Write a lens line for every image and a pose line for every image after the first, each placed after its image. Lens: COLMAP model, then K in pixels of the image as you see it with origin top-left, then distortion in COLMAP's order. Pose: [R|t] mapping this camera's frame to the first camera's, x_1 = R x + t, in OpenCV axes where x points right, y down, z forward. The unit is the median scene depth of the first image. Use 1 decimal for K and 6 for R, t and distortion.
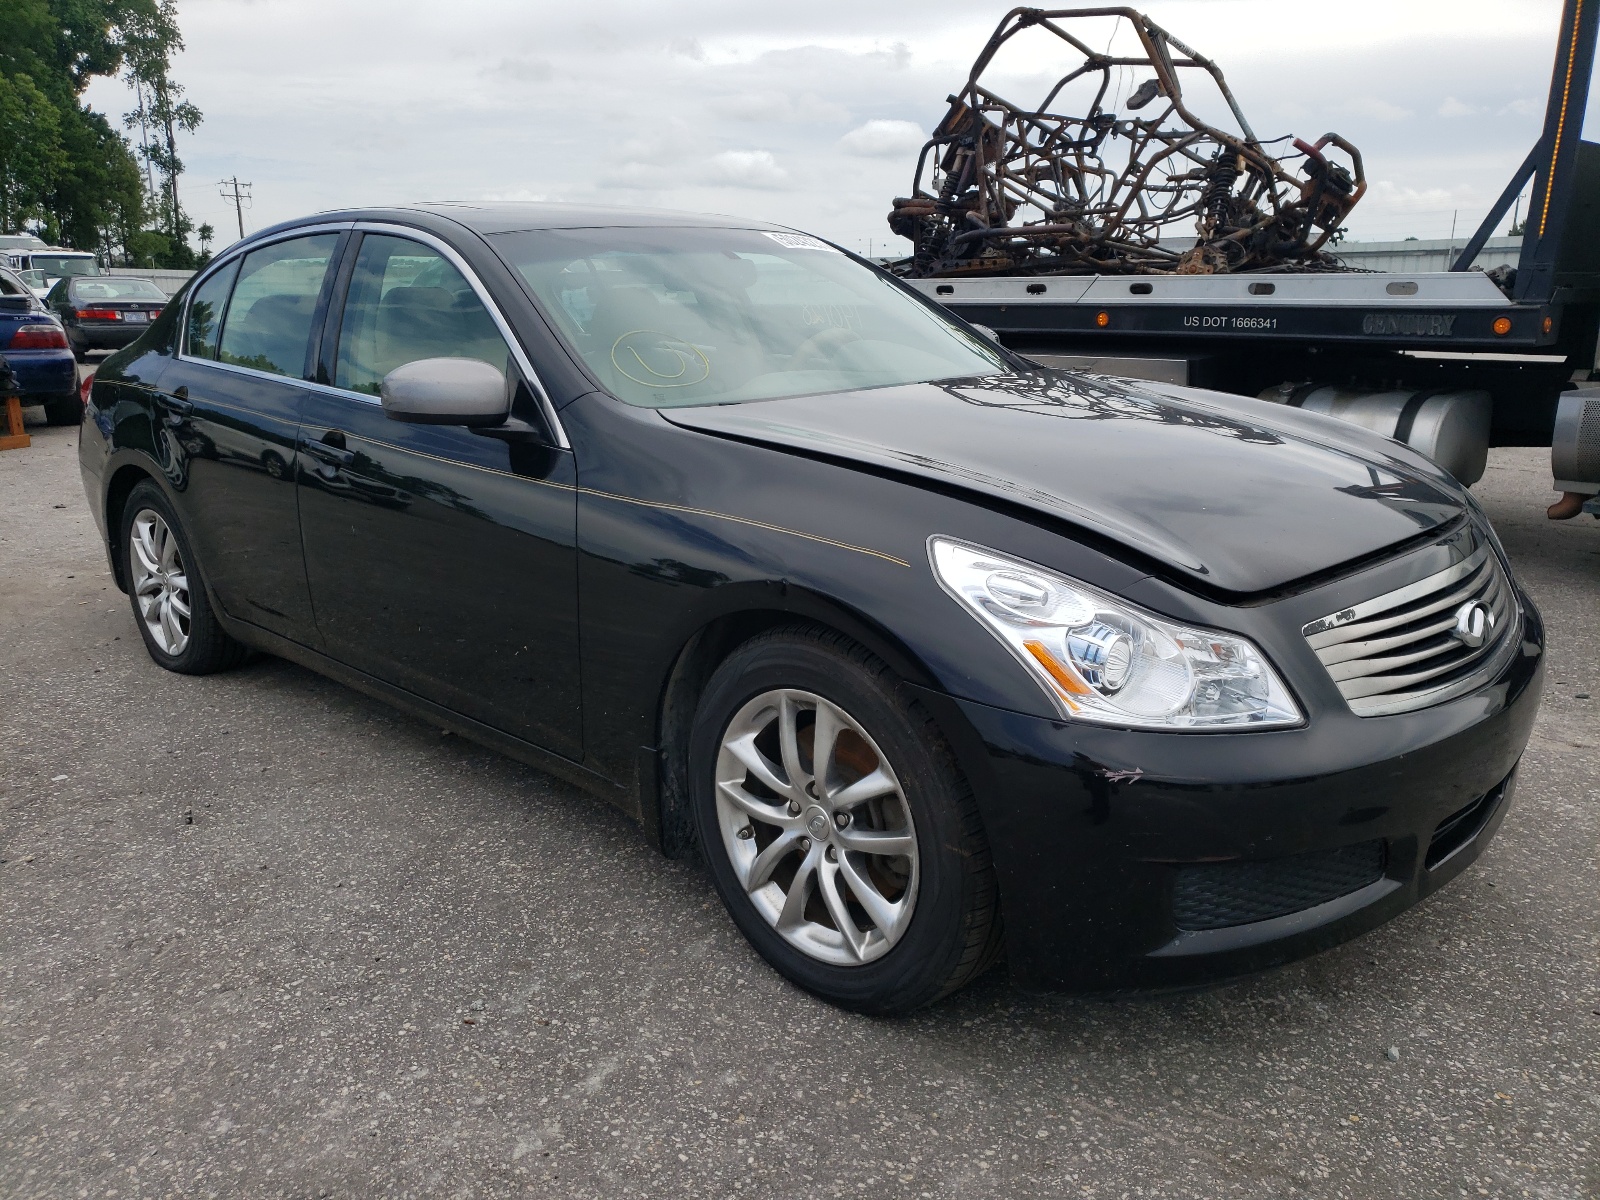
lens RADIAL K [[1198.6, 0, 801.1], [0, 1198.6, 588.3], [0, 0, 1]] dist [0.008099, 0.010314]
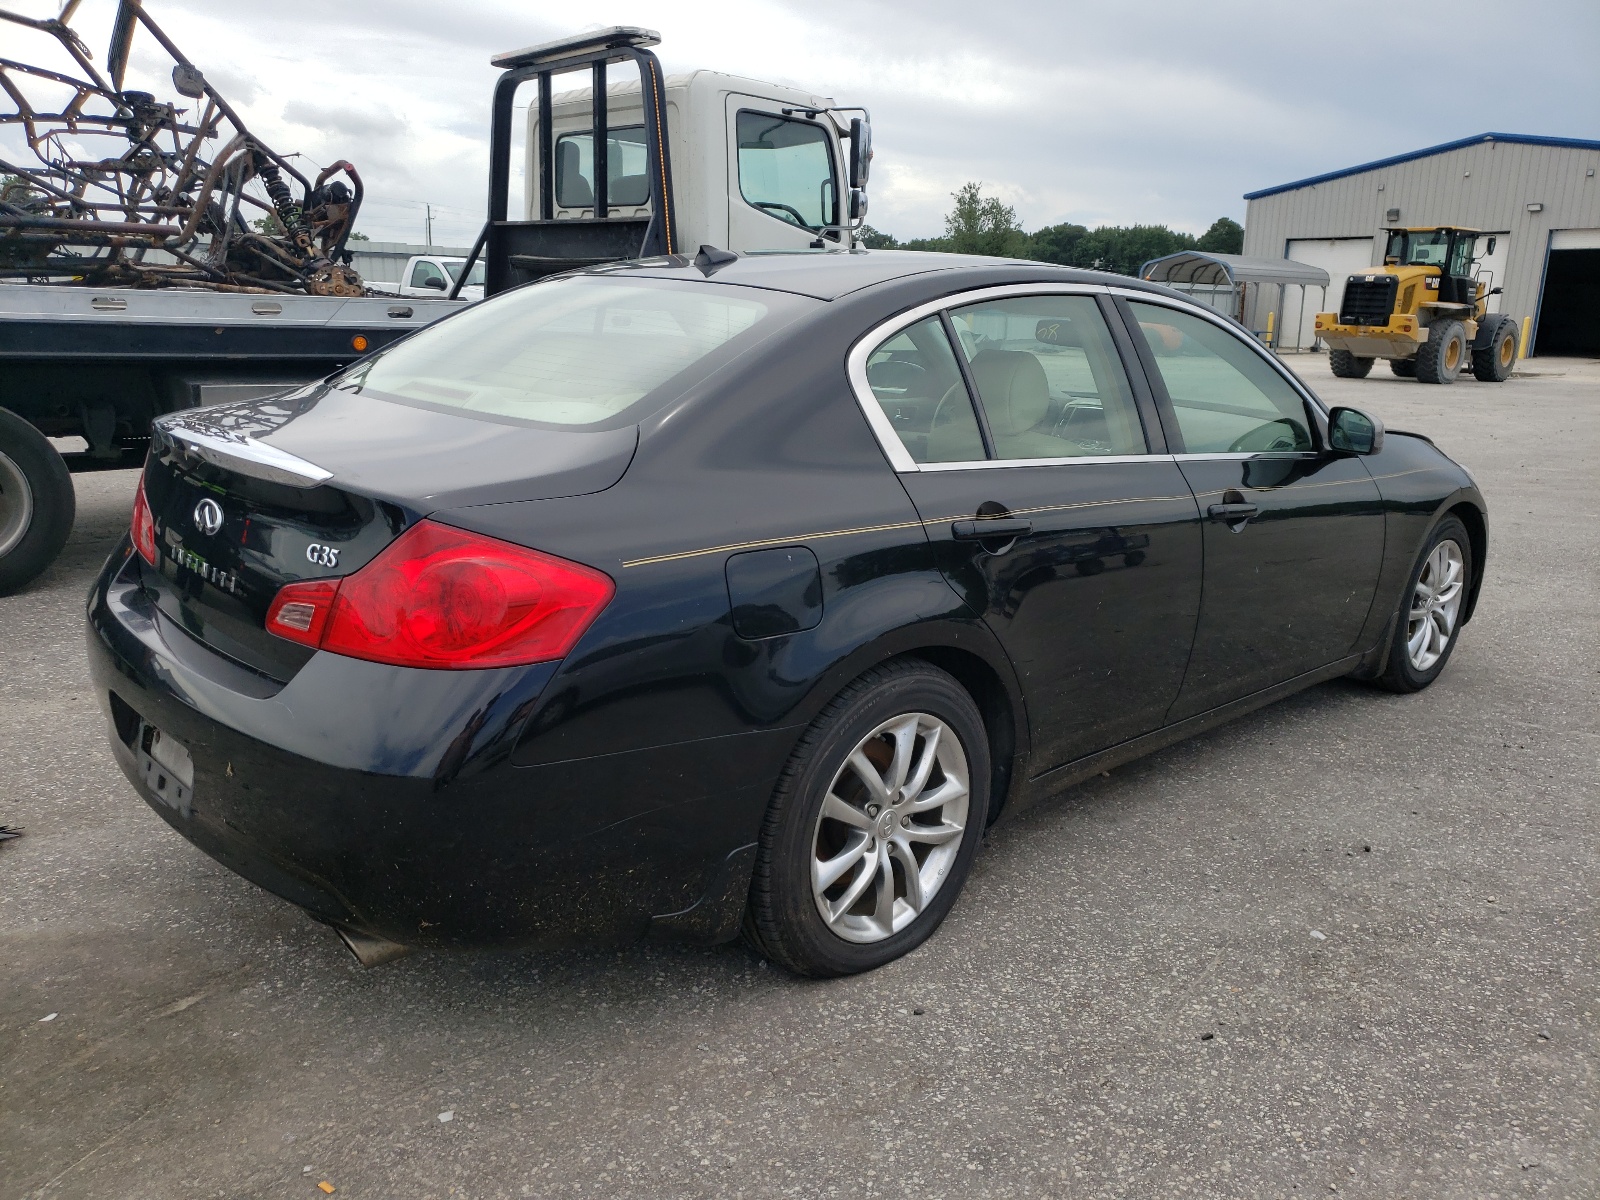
lens RADIAL K [[1198.6, 0, 798.7], [0, 1198.6, 613.5], [0, 0, 1]] dist [0.008099, 0.010314]
pose [[0.082789, -0.247418, 0.965366, -1.320010], [0.211389, 0.951007, 0.225609, -0.312651], [-0.973889, 0.185390, 0.131034, 1.117759]]
